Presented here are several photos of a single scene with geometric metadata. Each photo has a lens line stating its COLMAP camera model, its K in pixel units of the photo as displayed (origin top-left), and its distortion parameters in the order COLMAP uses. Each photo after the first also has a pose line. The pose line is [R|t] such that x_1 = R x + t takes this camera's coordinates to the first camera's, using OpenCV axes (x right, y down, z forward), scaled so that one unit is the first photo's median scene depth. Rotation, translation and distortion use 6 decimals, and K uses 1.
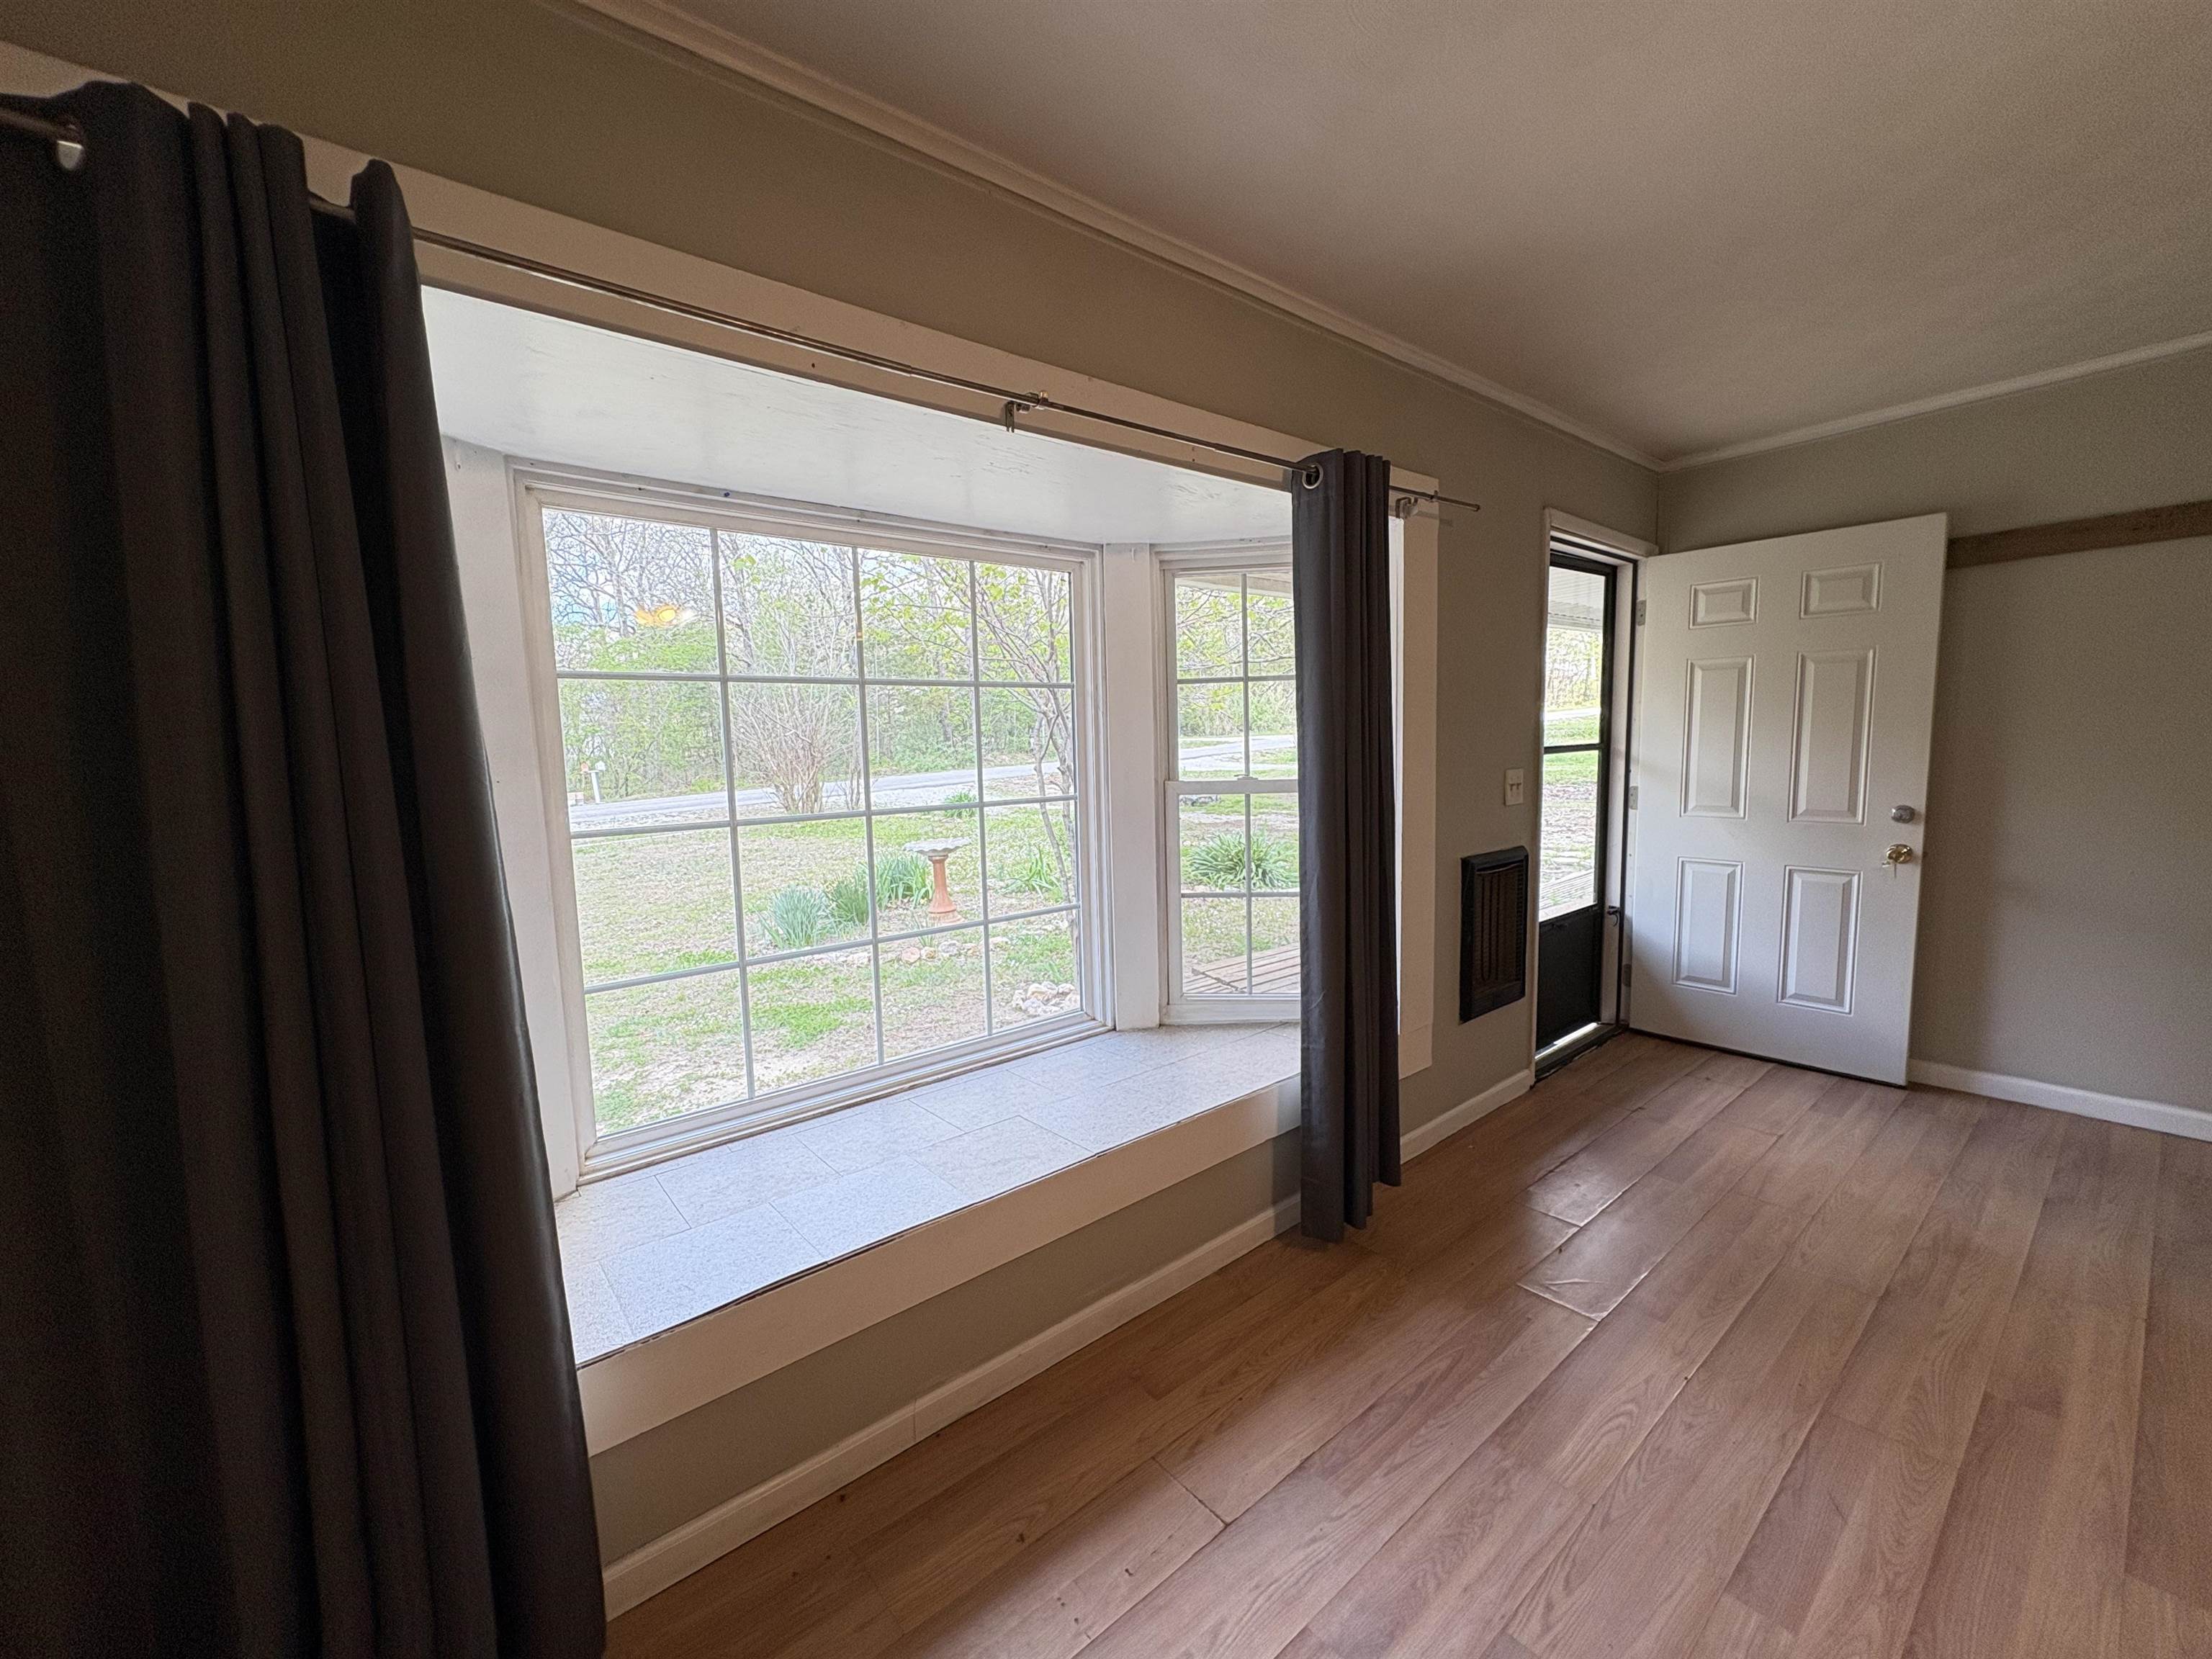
lens RADIAL K [[881.5, 0, 1106.4], [0, 881.5, 827.5], [0, 0, 1]] dist [-0.000543, 0.000546]
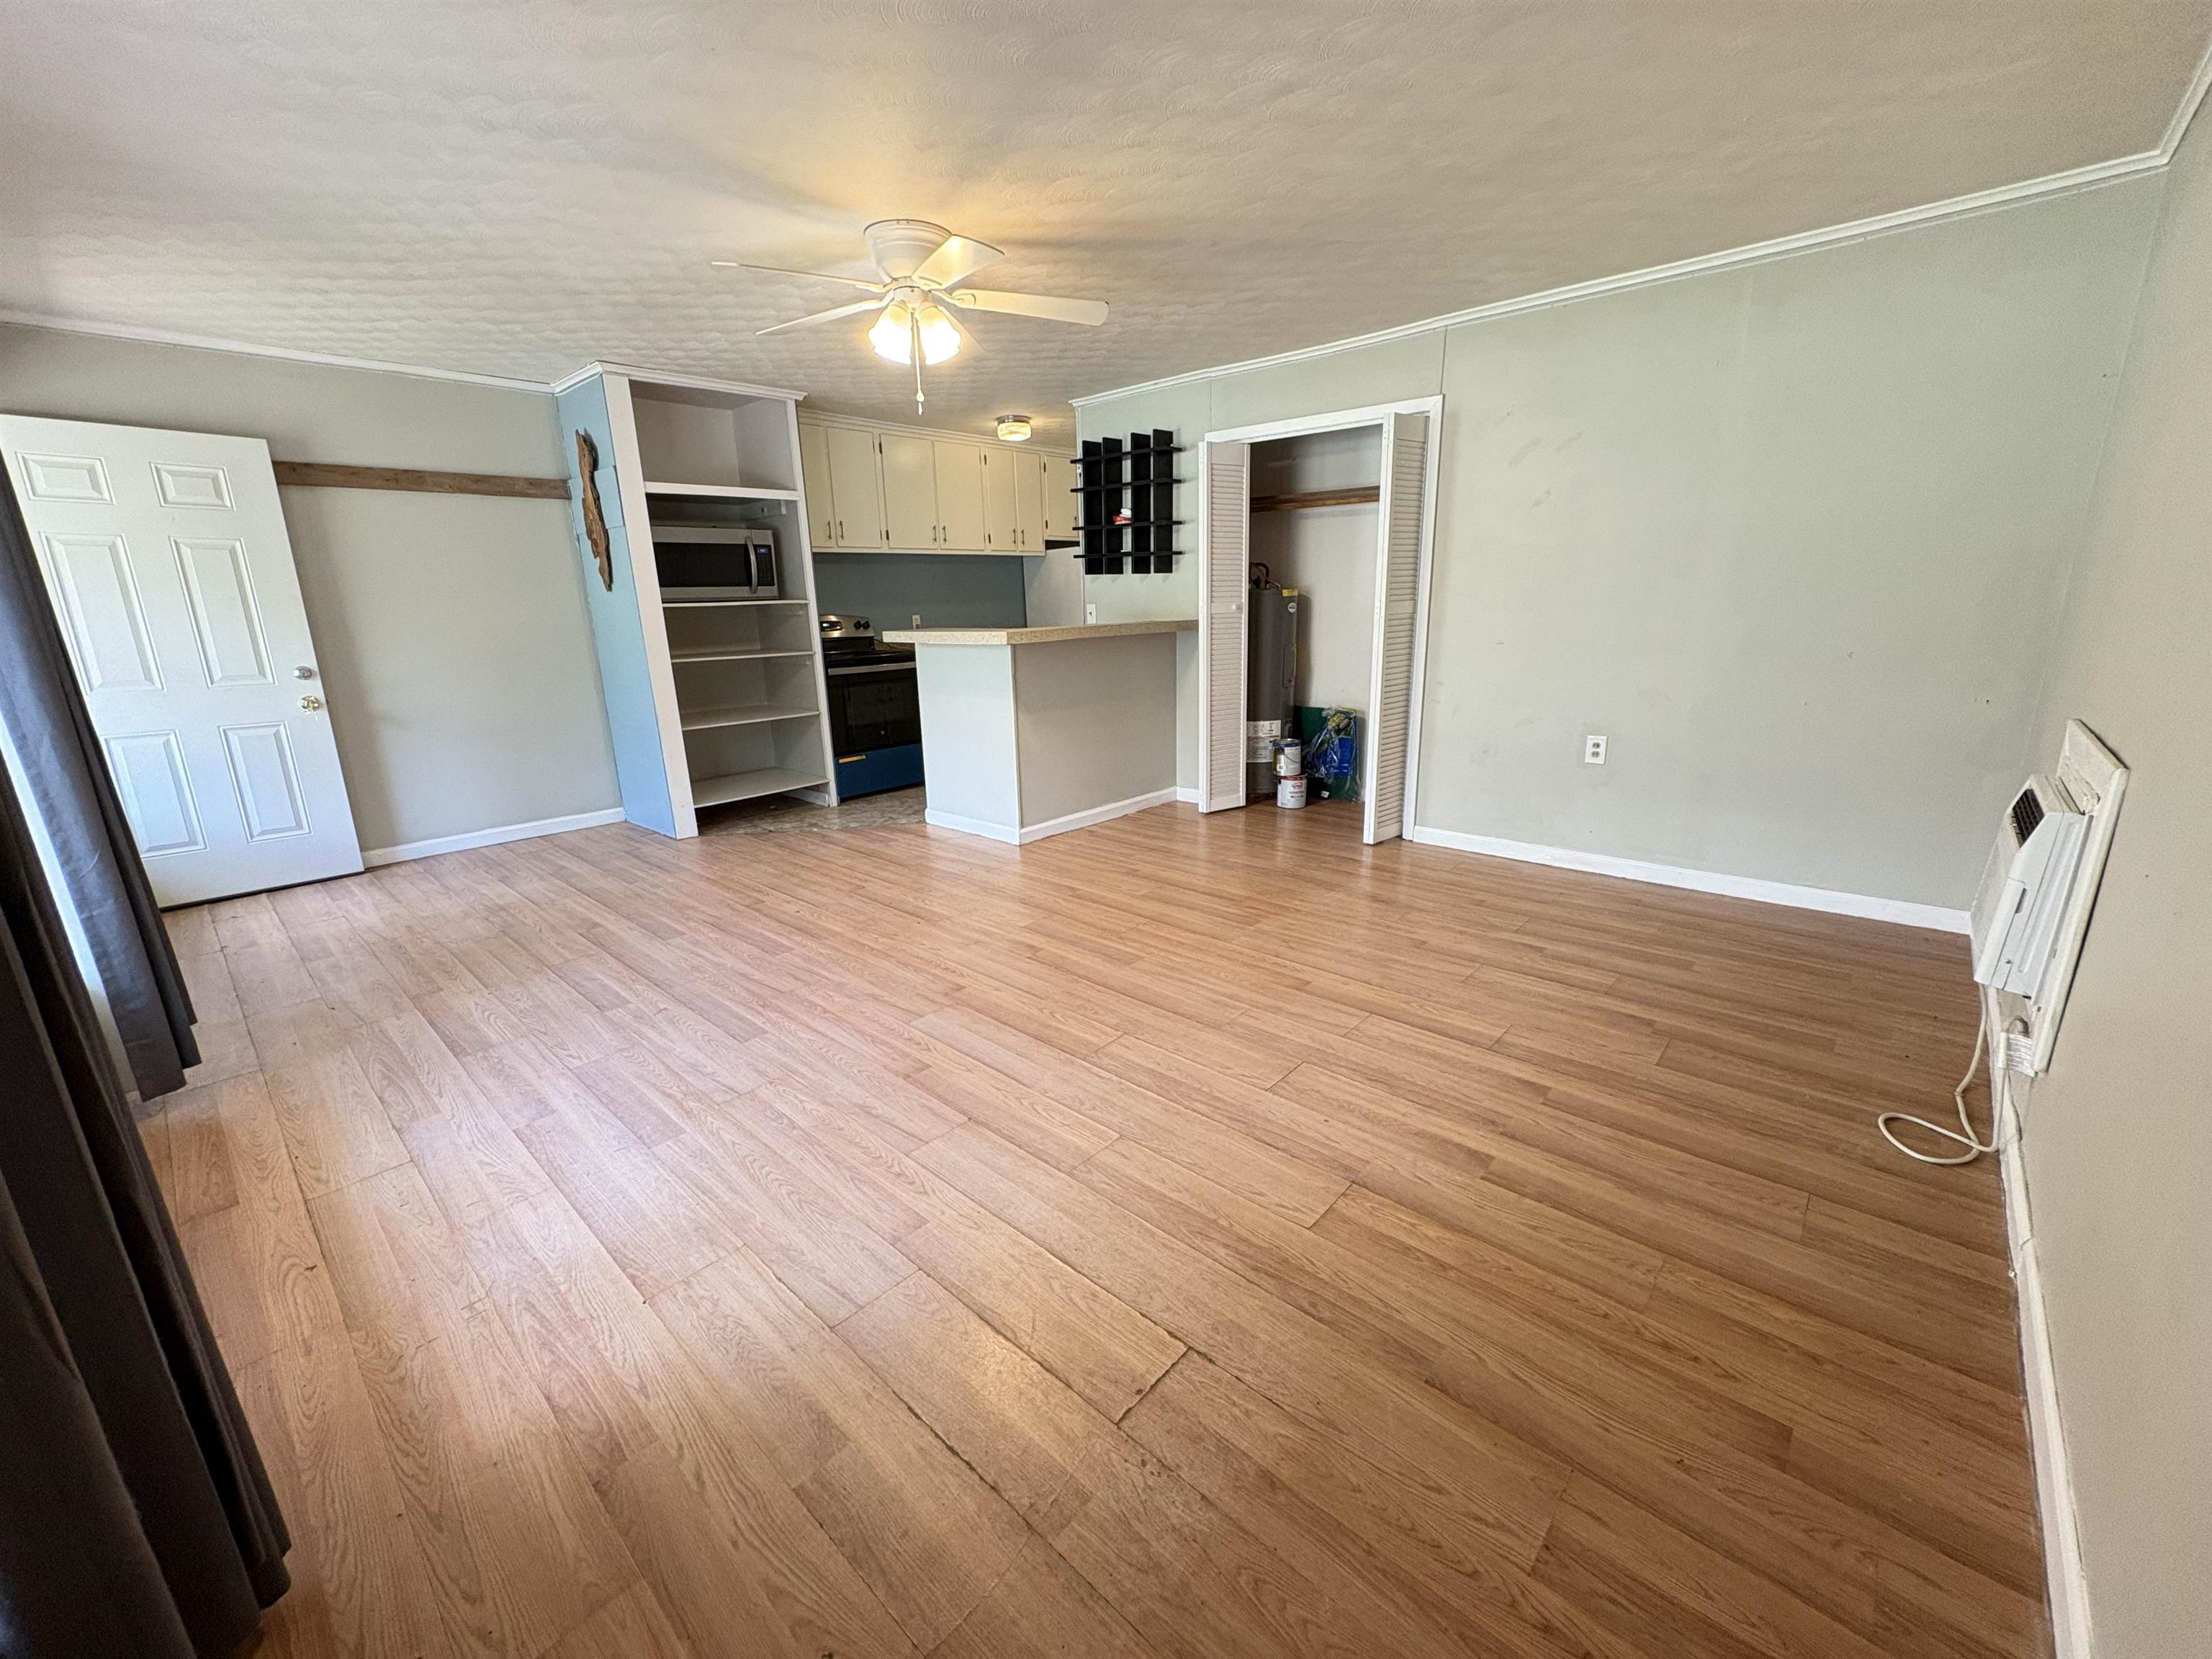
lens RADIAL K [[881.5, 0, 1104.3], [0, 881.5, 831.5], [0, 0, 1]] dist [-0.000543, 0.000546]
pose [[-0.143458, -0.219019, 0.965117, -0.609378], [0.119898, 0.964174, 0.236627, 0.046078], [-0.982367, 0.149662, -0.112058, 0.000895]]
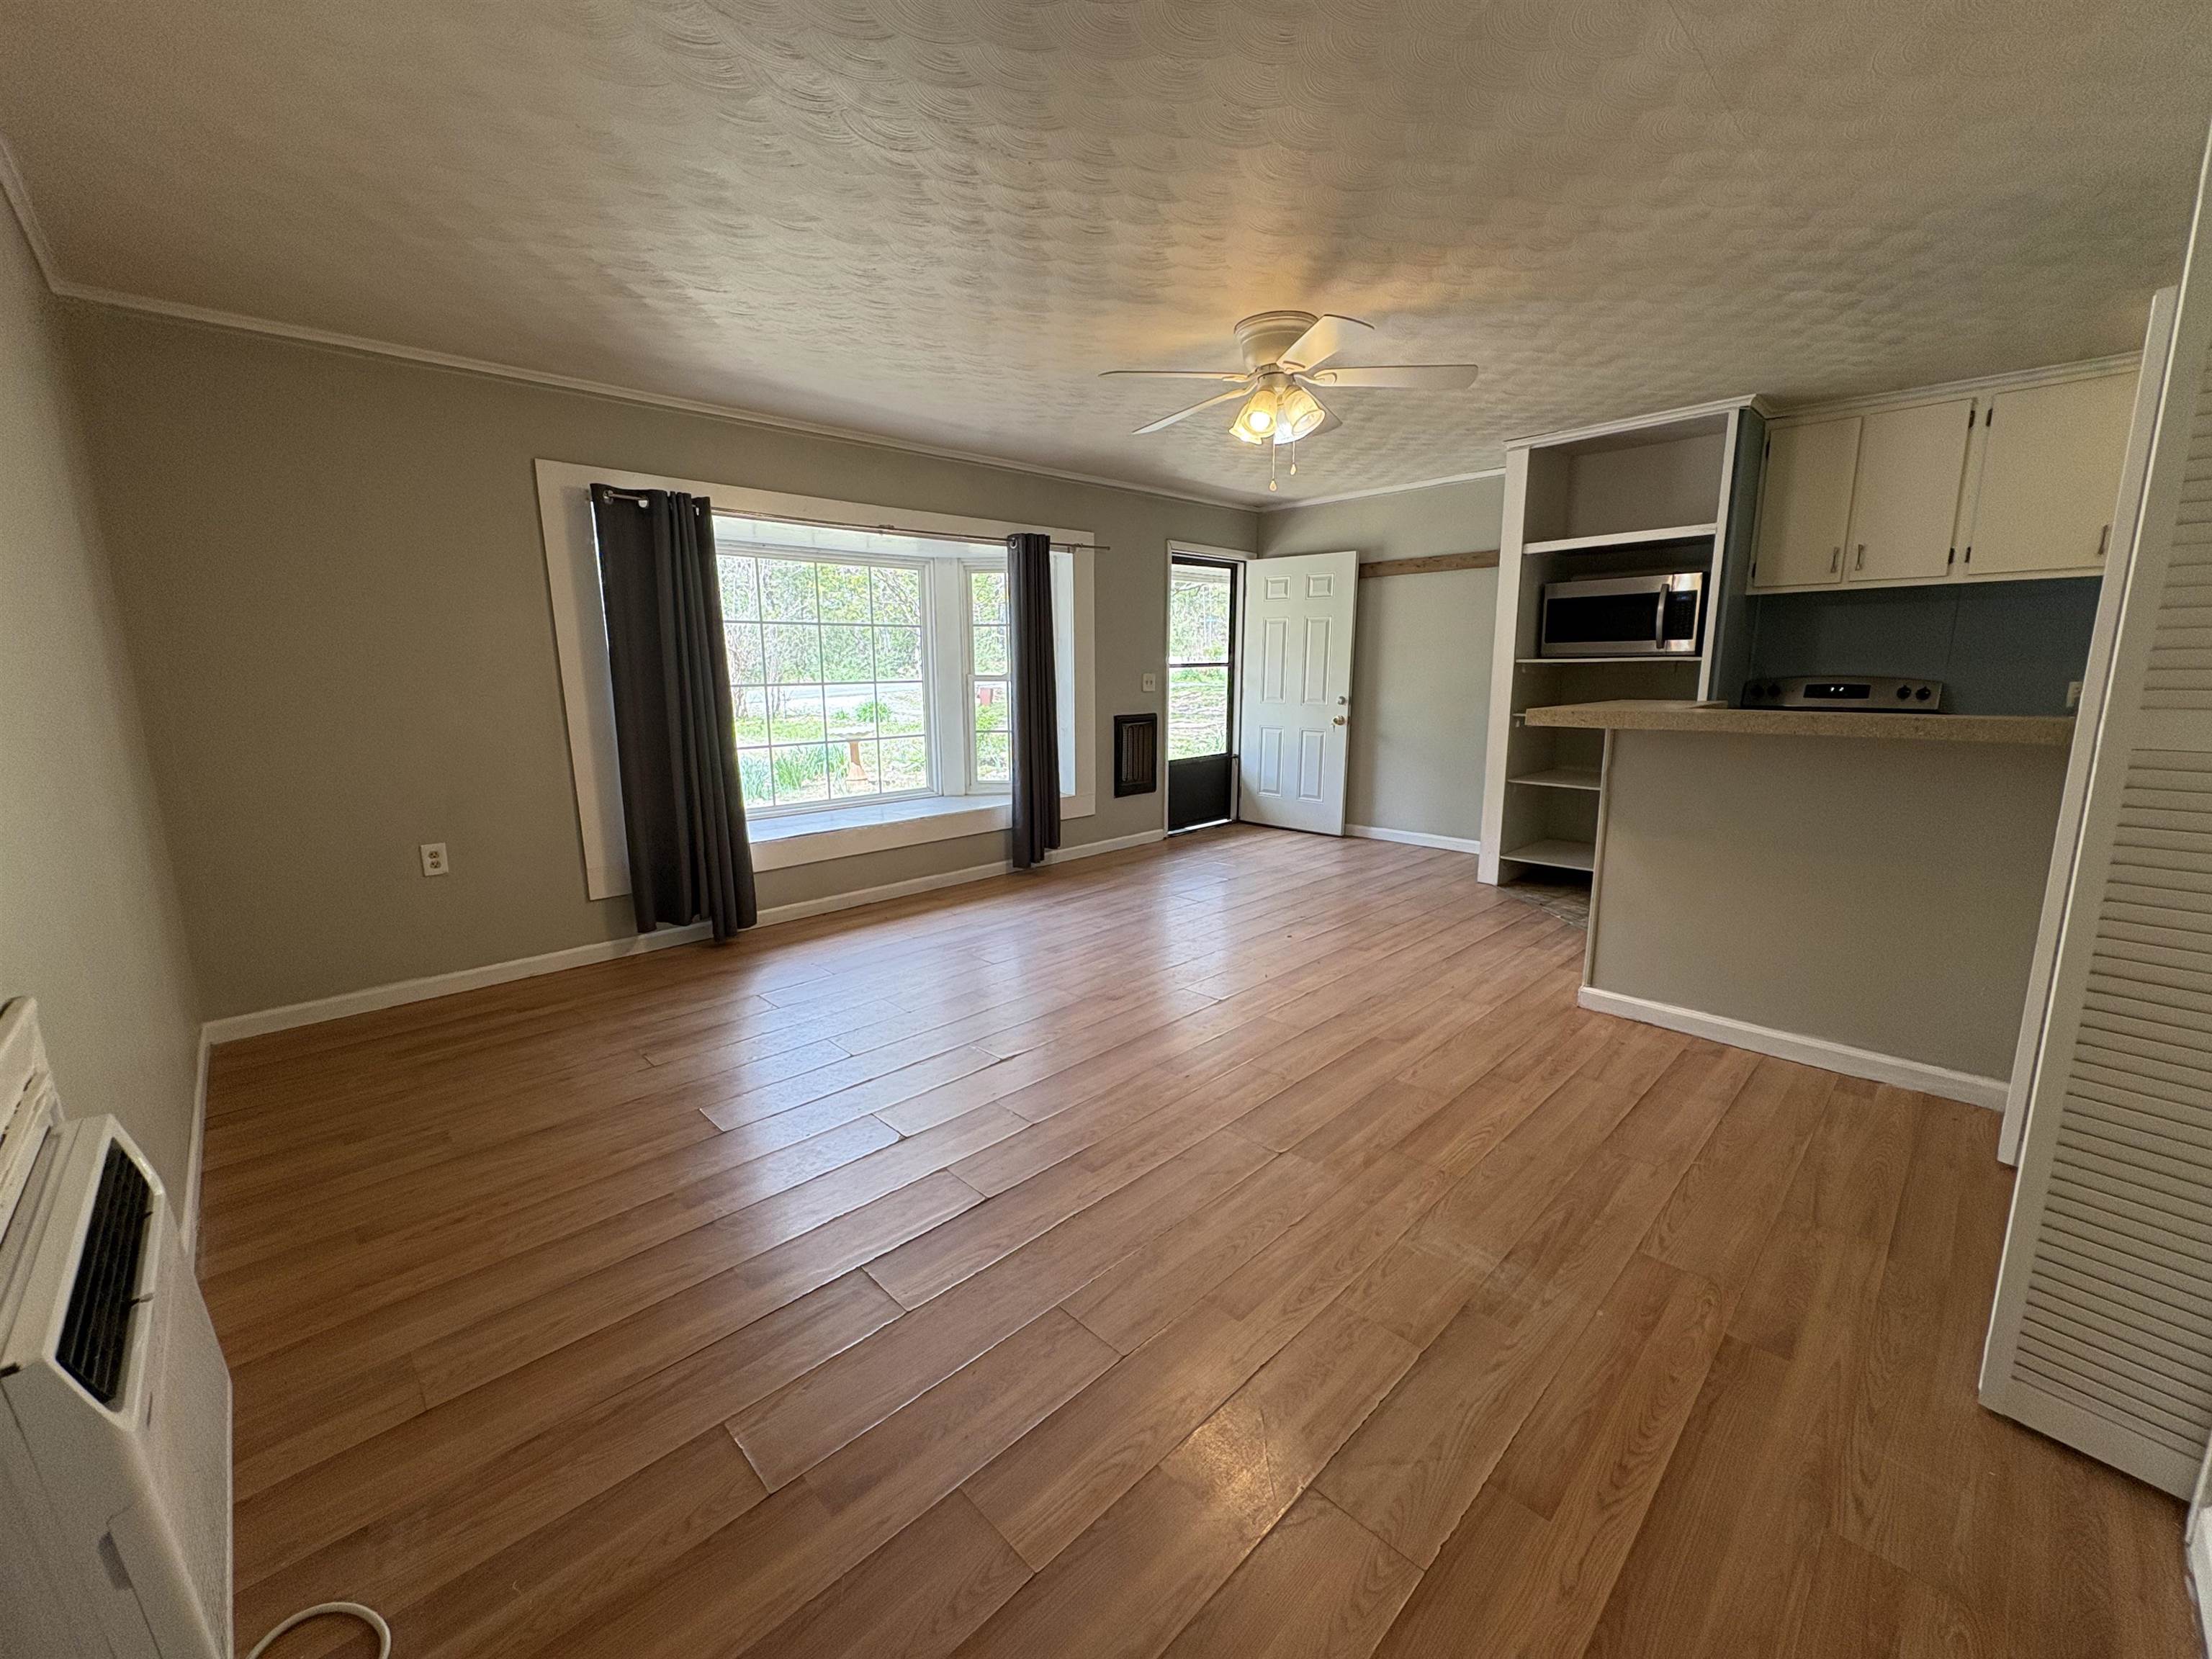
lens RADIAL K [[881.5, 0, 1104.3], [0, 881.5, 831.6], [0, 0, 1]] dist [-0.000543, 0.000546]
pose [[0.995875, 0.005736, 0.090554, 0.183075], [-0.014284, 0.995467, 0.094029, 0.103419], [-0.089604, -0.094935, 0.991443, -1.000918]]
